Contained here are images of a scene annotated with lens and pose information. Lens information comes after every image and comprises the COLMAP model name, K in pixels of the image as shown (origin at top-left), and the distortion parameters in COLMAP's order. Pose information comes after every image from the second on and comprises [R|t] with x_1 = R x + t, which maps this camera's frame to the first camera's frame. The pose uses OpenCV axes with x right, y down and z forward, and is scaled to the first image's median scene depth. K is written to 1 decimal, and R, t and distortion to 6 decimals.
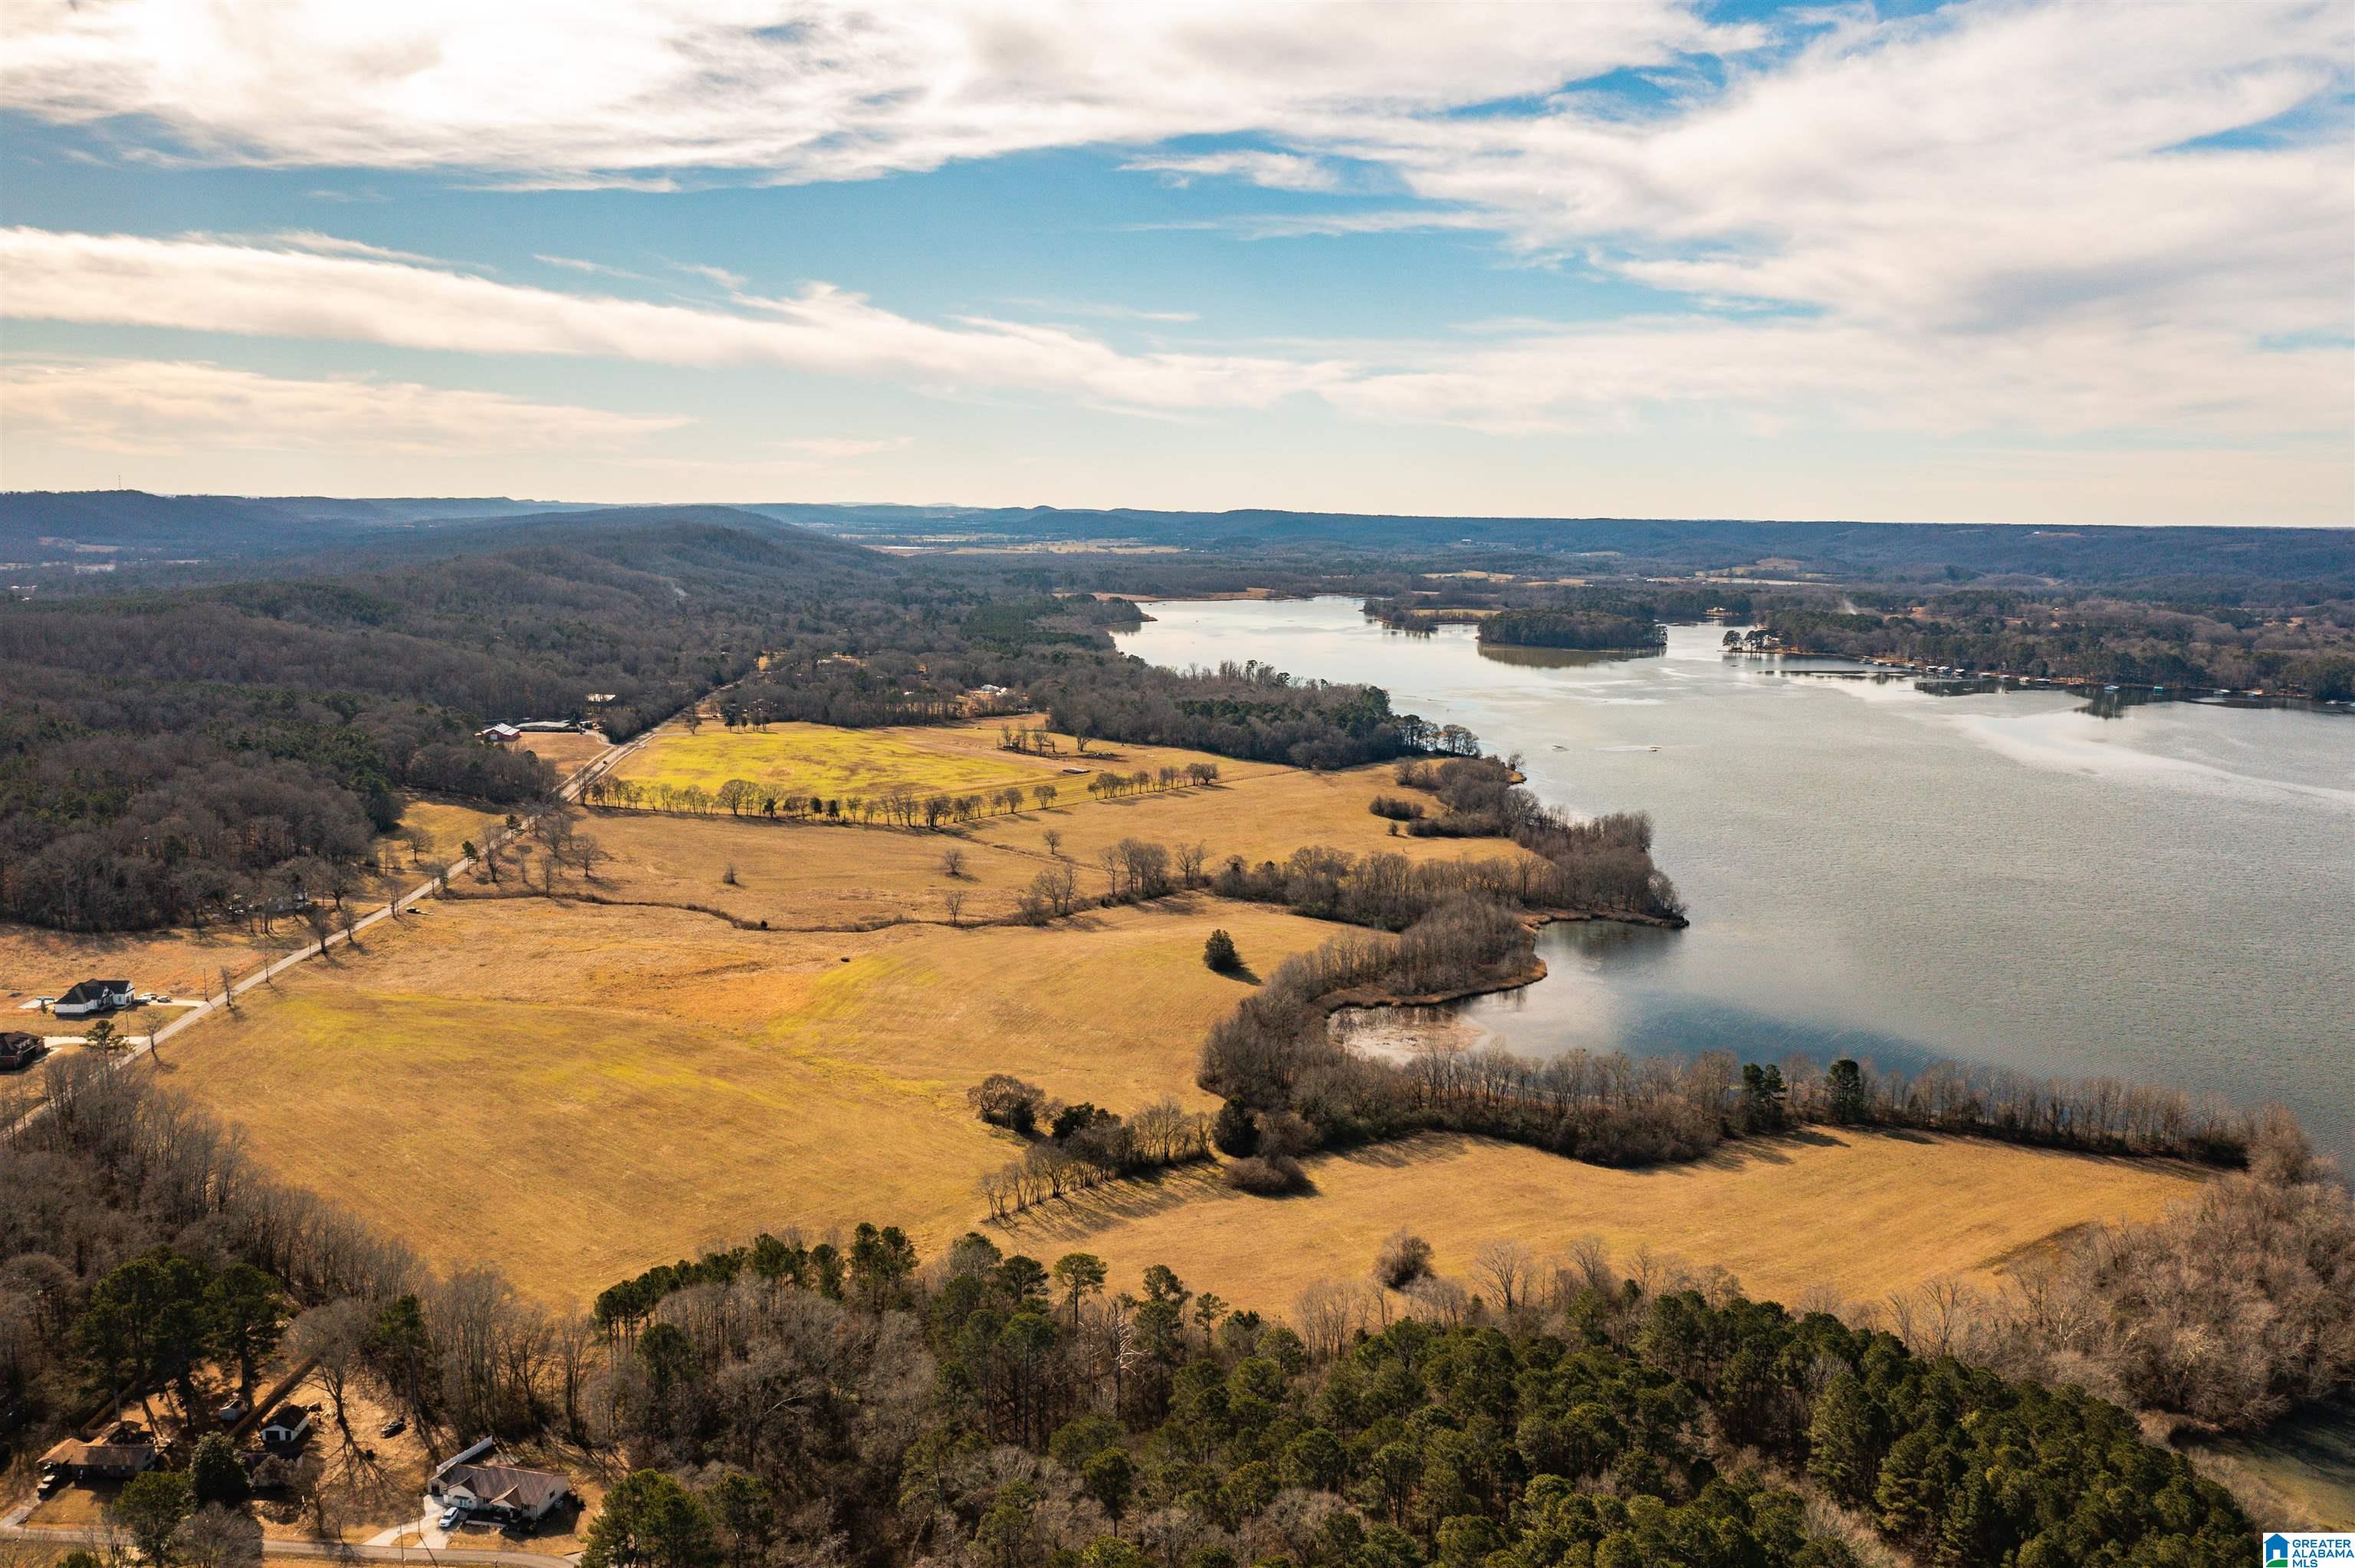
lens RADIAL K [[1851.0, 0, 1189.6], [0, 1851.0, 793.3], [0, 0, 1]] dist [-0.017270, 0.006573]
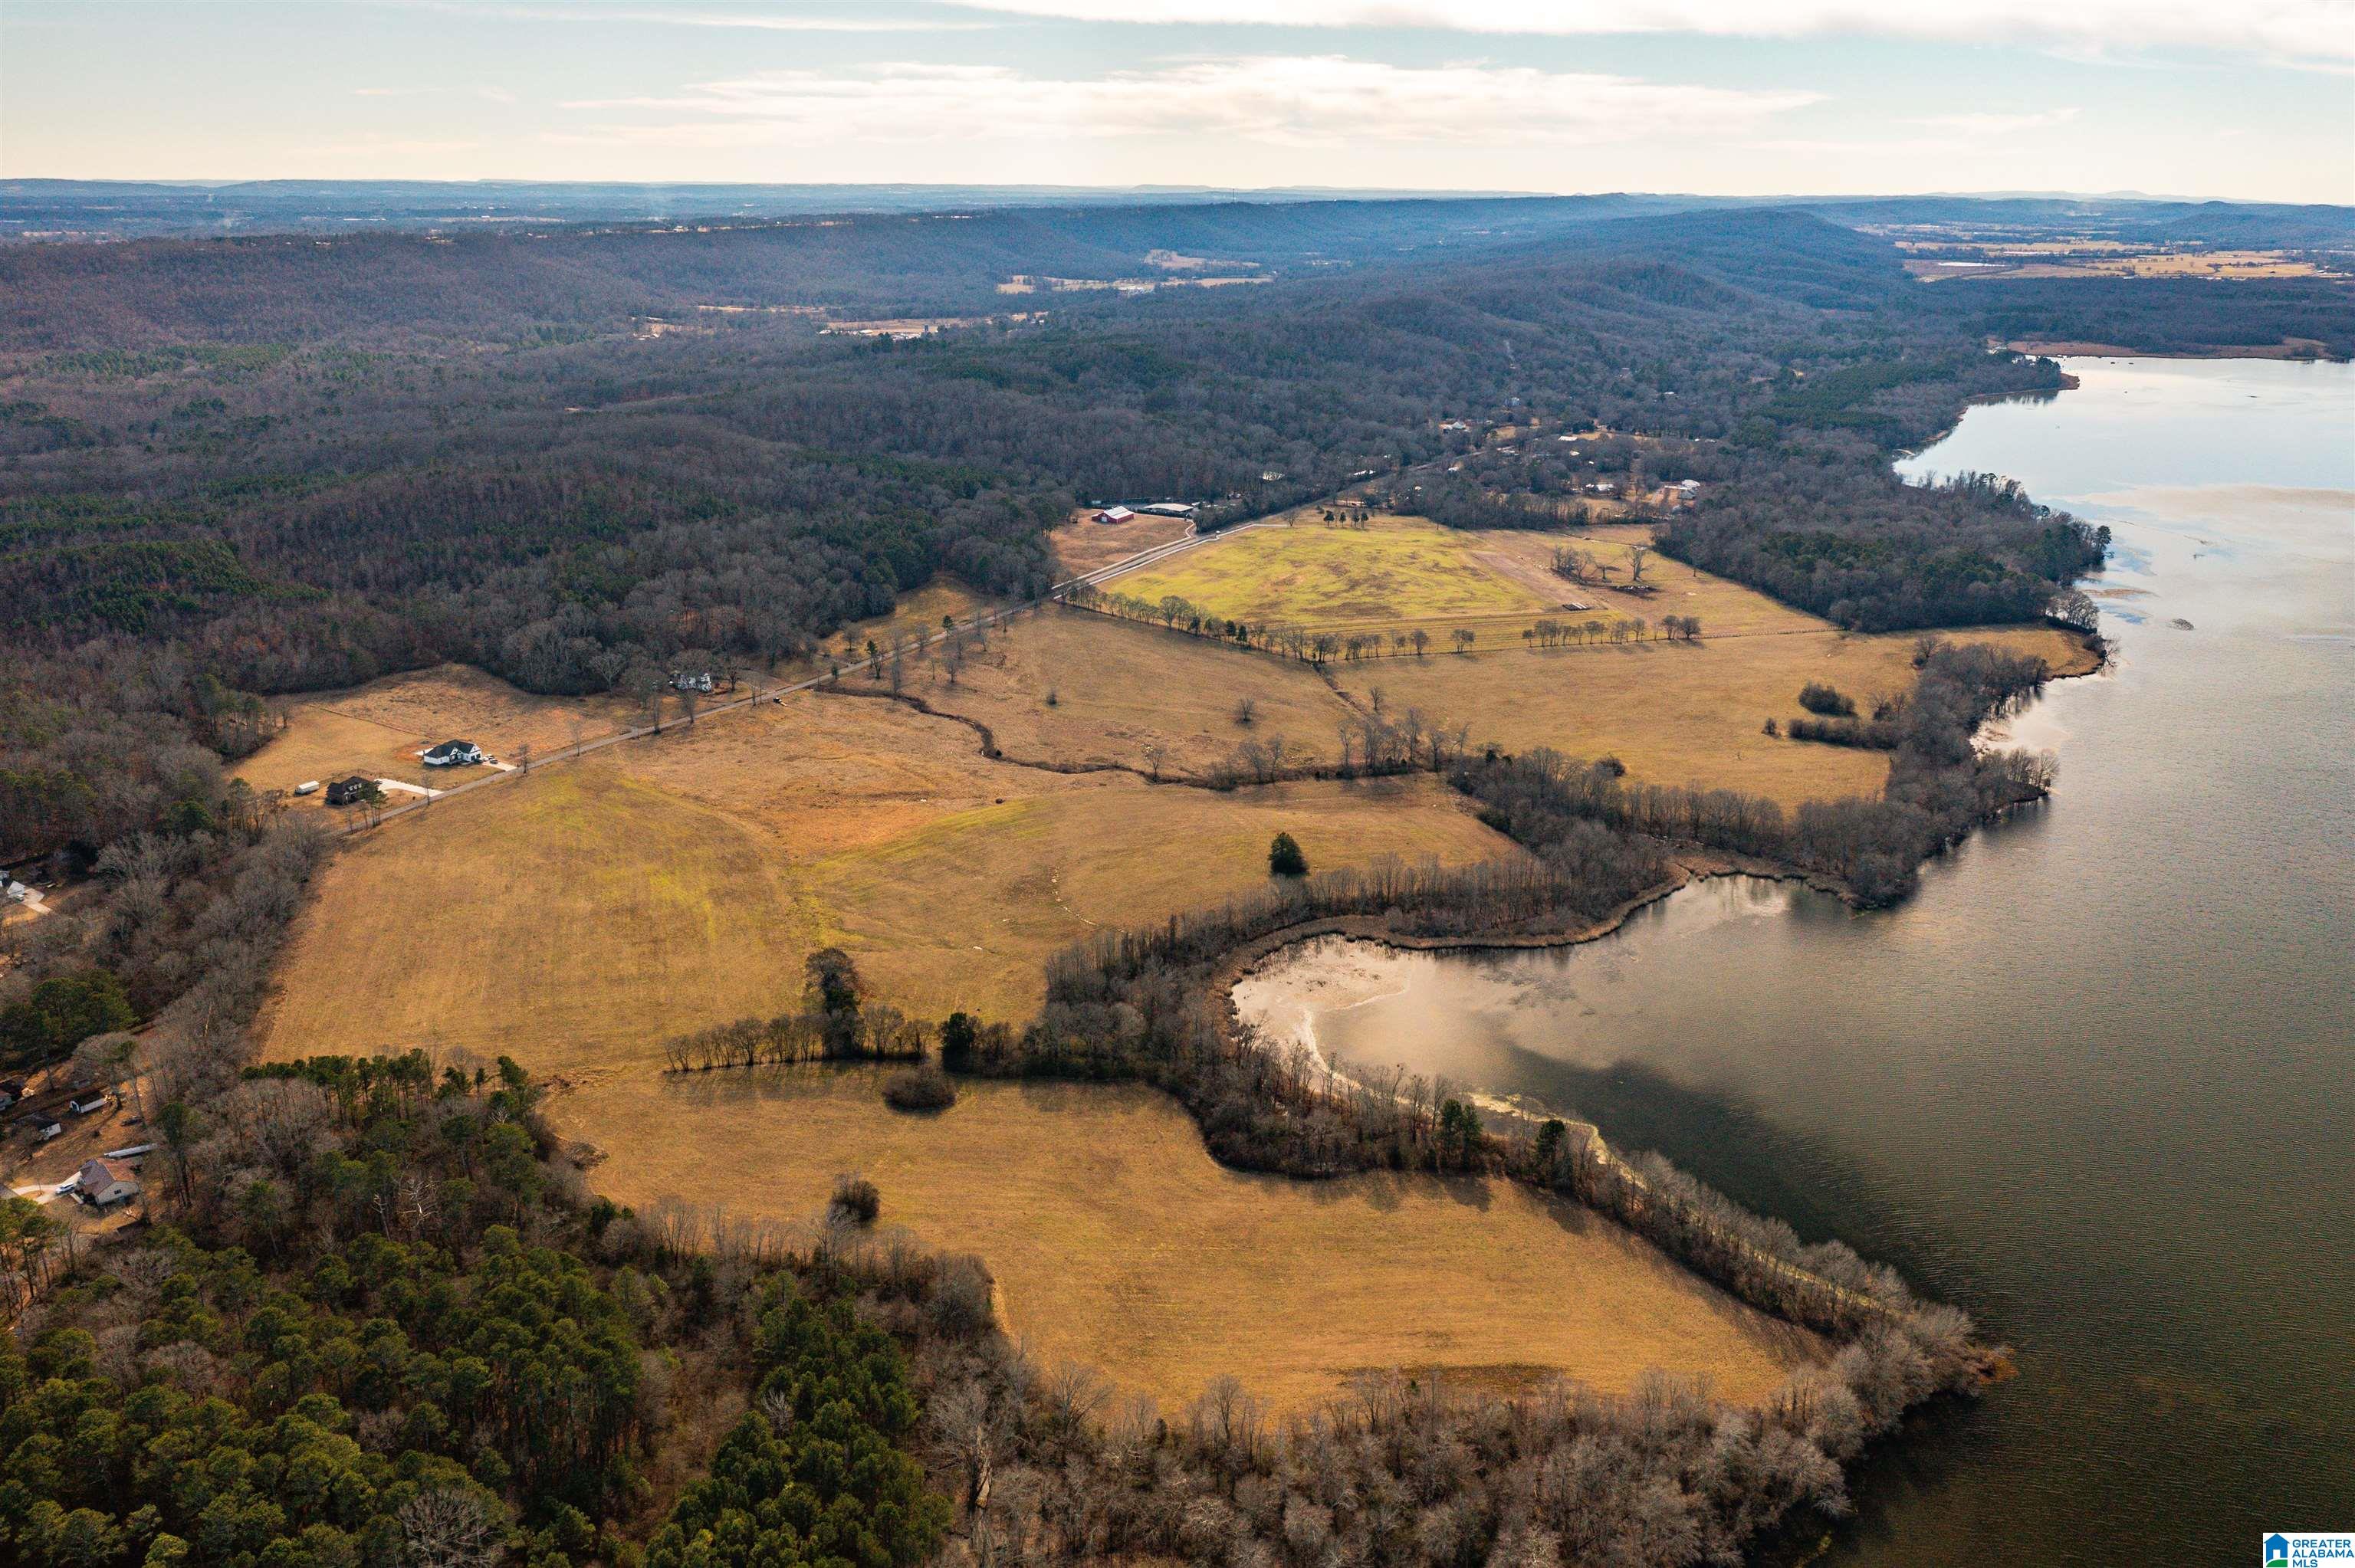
lens RADIAL K [[1851.0, 0, 1172.8], [0, 1851.0, 805.9], [0, 0, 1]] dist [-0.017270, 0.006573]
pose [[0.825985, 0.167822, -0.538131, 0.270096], [-0.075940, 0.979080, 0.188774, -0.068361], [0.558553, -0.115059, 0.821450, 0.062394]]
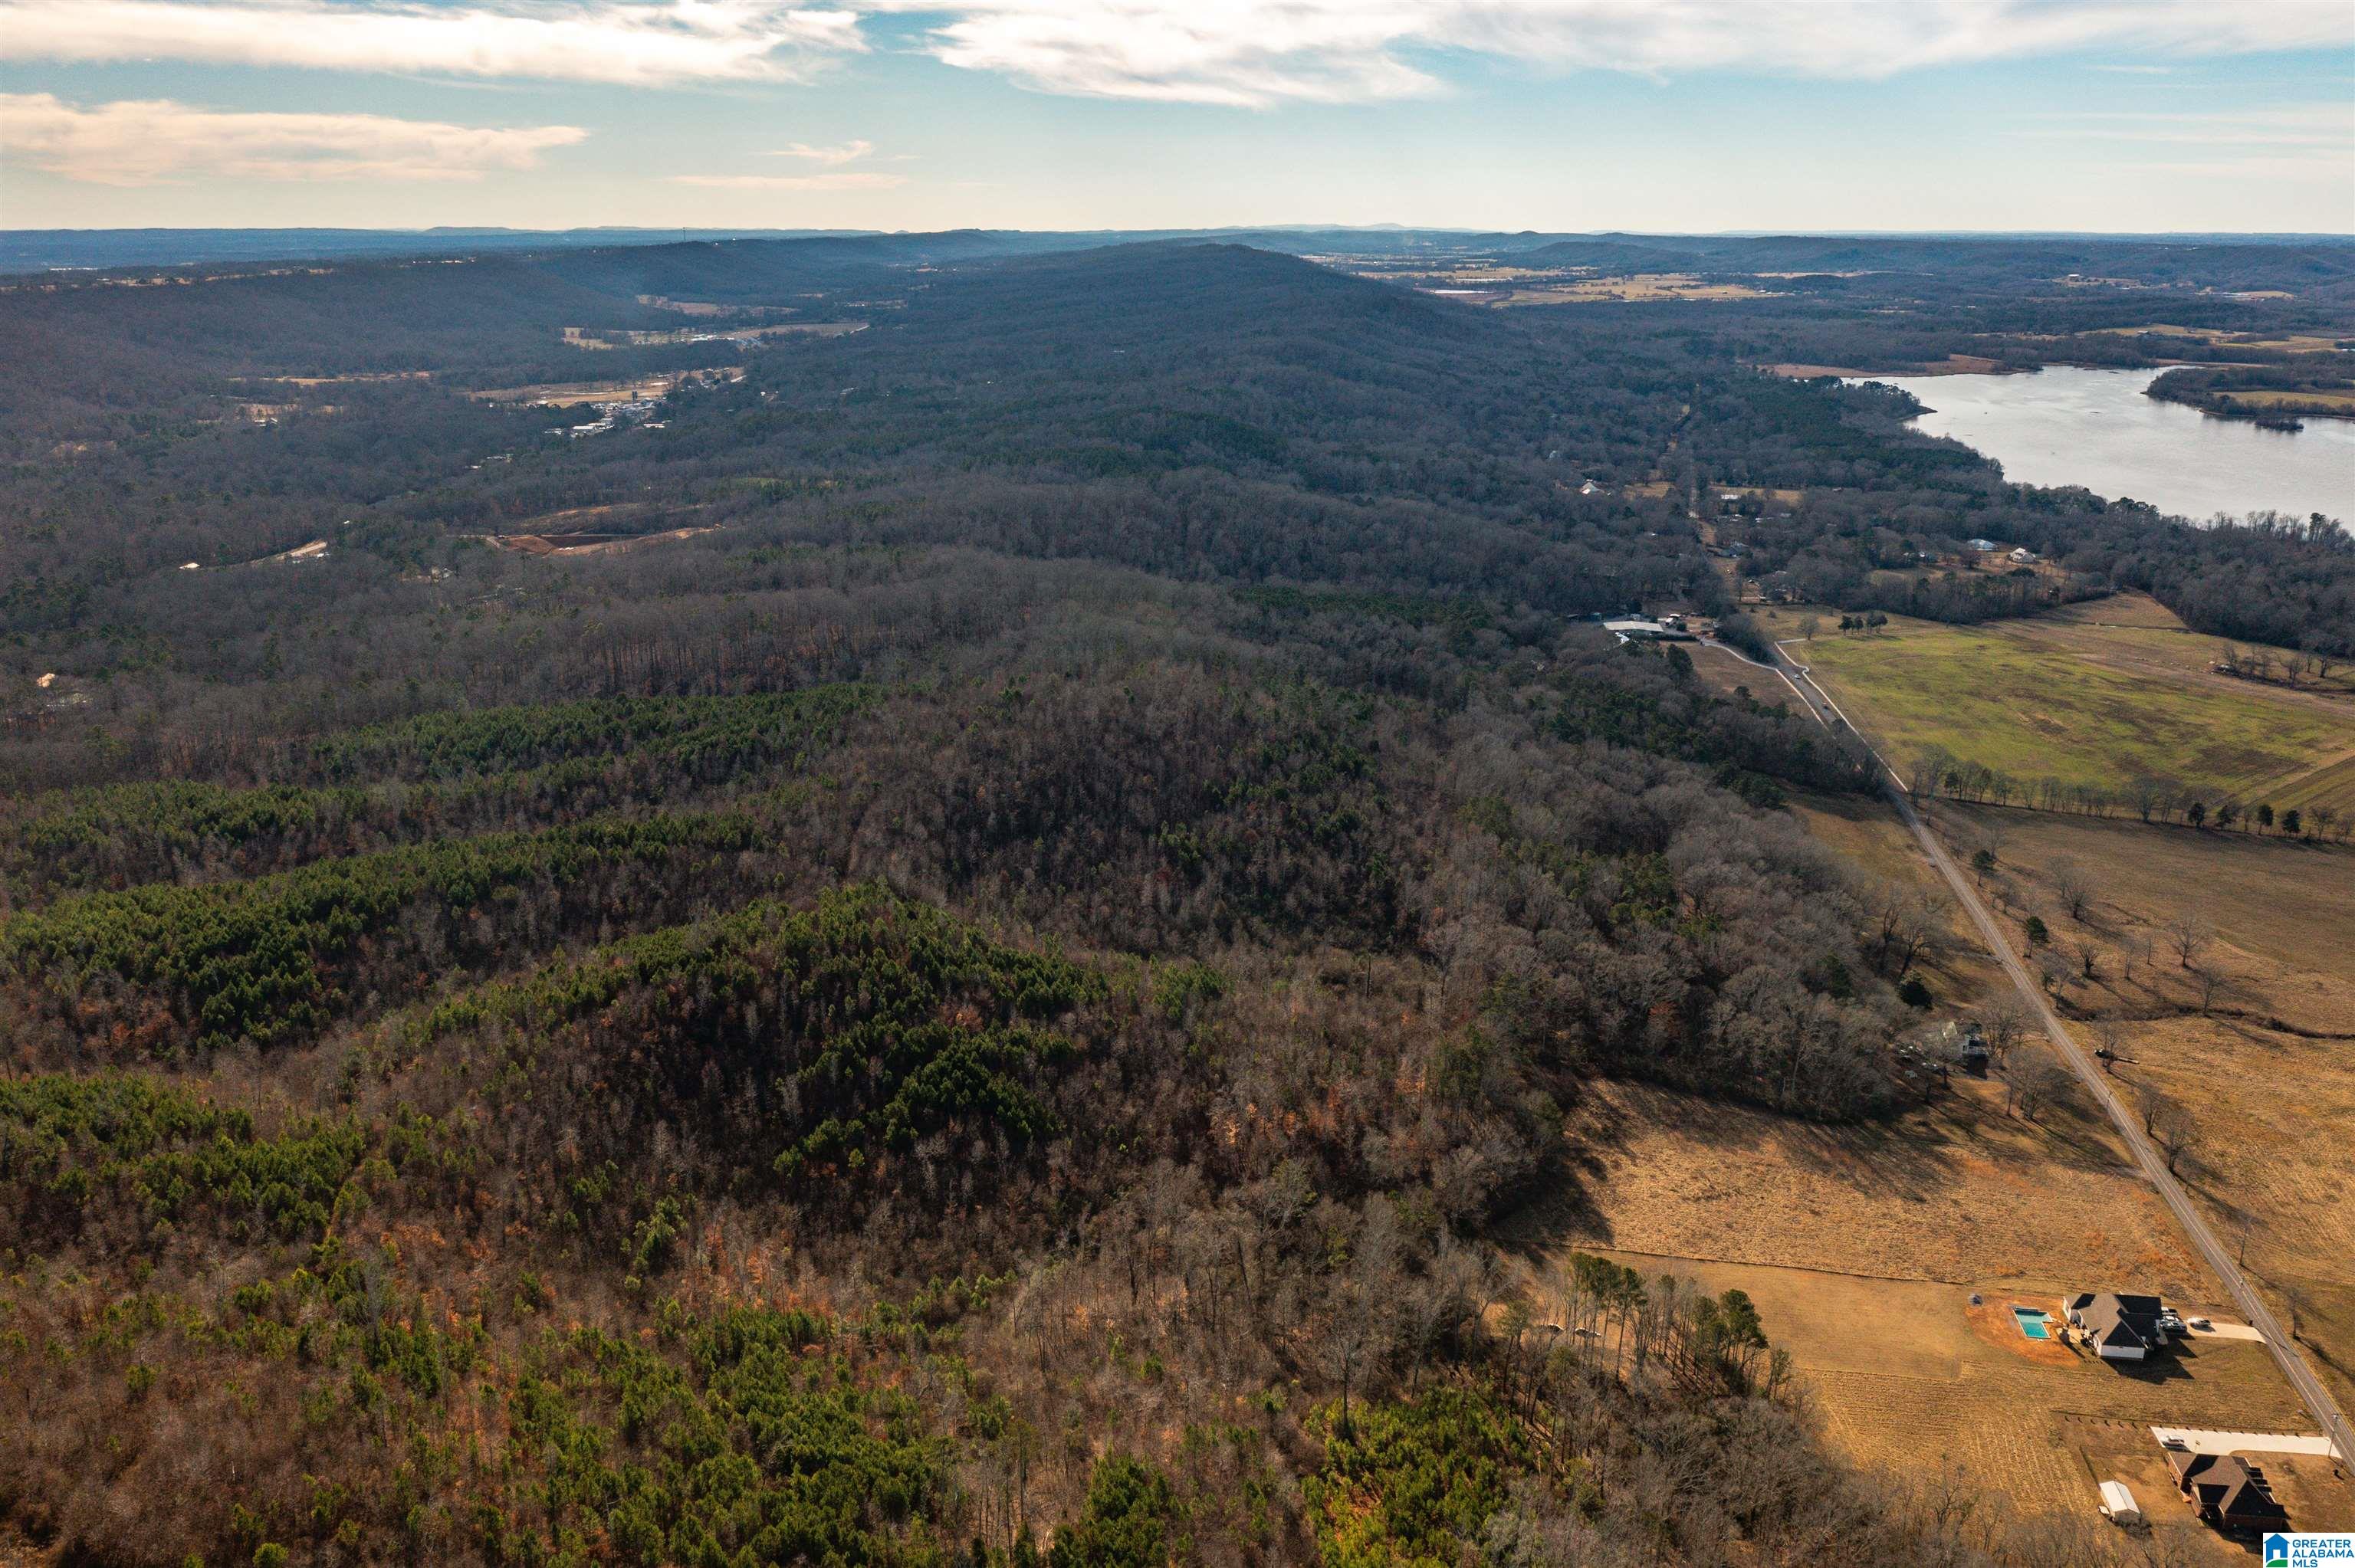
lens RADIAL K [[1851.0, 0, 1225.3], [0, 1851.0, 876.9], [0, 0, 1]] dist [-0.017270, 0.006573]
pose [[0.979485, 0.051913, -0.194715, -0.346927], [-0.014834, 0.982202, 0.187243, -0.076491], [0.200970, -0.180513, 0.962822, 0.131610]]
